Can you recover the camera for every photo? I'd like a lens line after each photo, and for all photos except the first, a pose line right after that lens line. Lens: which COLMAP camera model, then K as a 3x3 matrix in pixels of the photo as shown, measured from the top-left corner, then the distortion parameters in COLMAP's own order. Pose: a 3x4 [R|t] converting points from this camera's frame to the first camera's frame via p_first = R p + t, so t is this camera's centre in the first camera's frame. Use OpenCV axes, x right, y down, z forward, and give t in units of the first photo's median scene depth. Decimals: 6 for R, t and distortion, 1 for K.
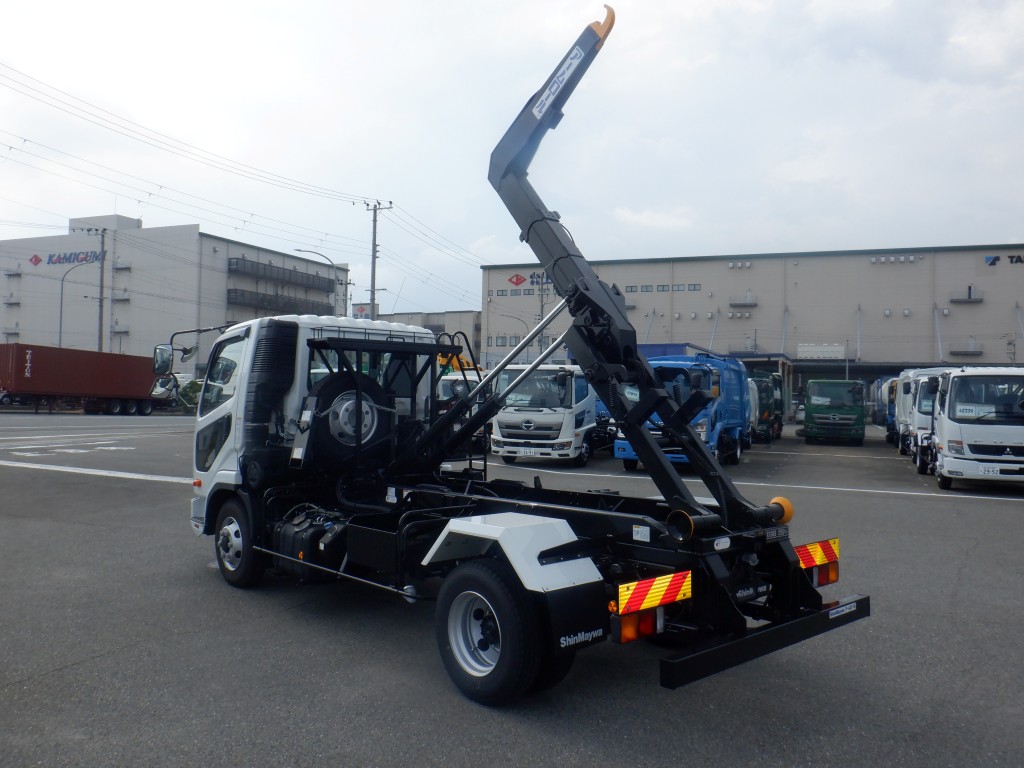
lens RADIAL K [[825.6, 0, 501.2], [0, 825.6, 380.8], [0, 0, 1]] dist [-0.021304, -0.011619]
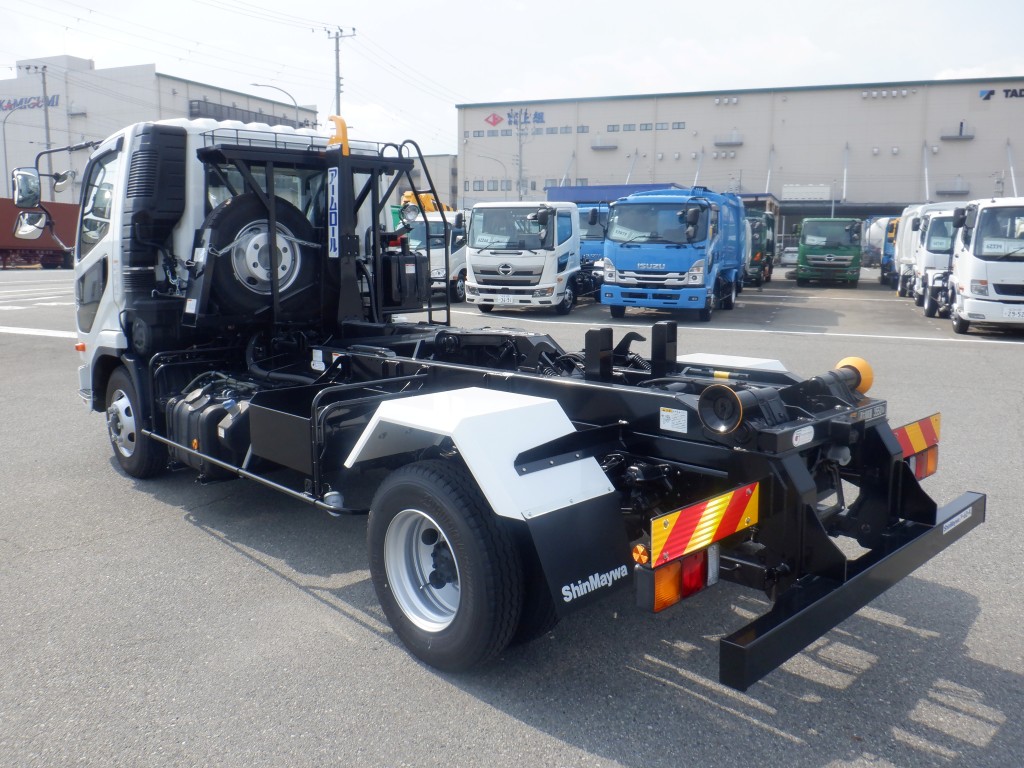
lens RADIAL K [[825.6, 0, 496.9], [0, 825.6, 376.6], [0, 0, 1]] dist [-0.021304, -0.011619]
pose [[0.999680, -0.018472, 0.017265, 0.005225], [0.015112, 0.983961, 0.177742, 0.008771], [-0.020271, -0.177424, 0.983926, 0.096552]]
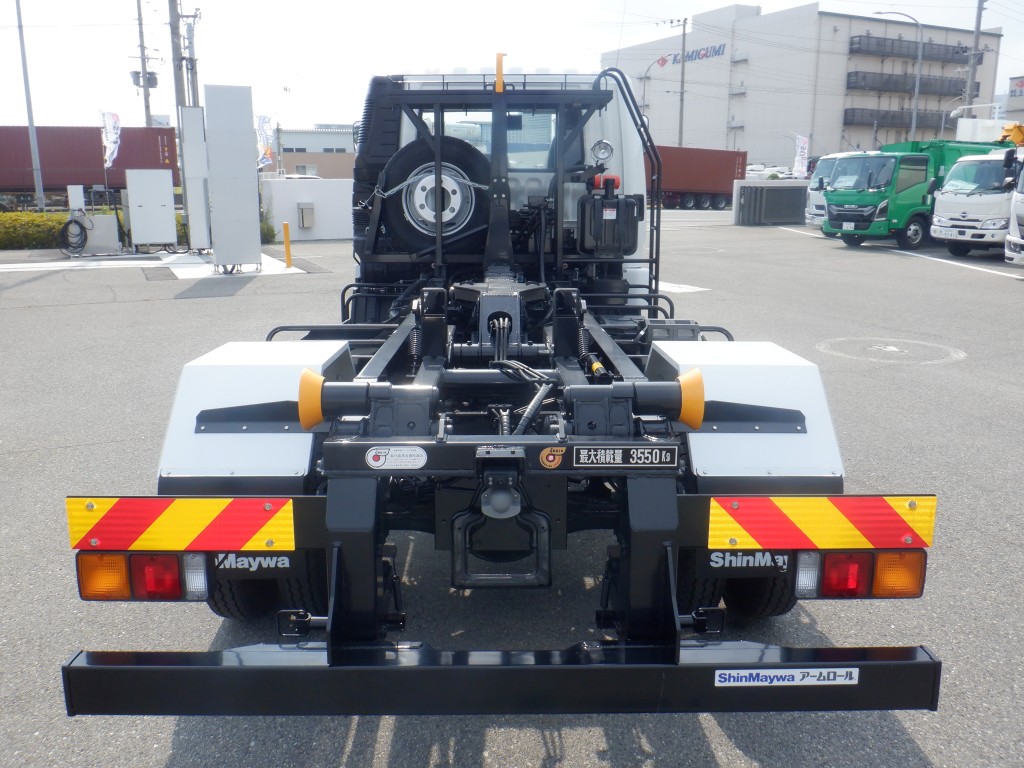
lens RADIAL K [[825.6, 0, 506.5], [0, 825.6, 373.5], [0, 0, 1]] dist [-0.021304, -0.011619]
pose [[0.755257, 0.128503, -0.642708, 0.149721], [0.025458, 0.974100, 0.224678, 0.012939], [0.654934, -0.186052, 0.732425, 0.178860]]
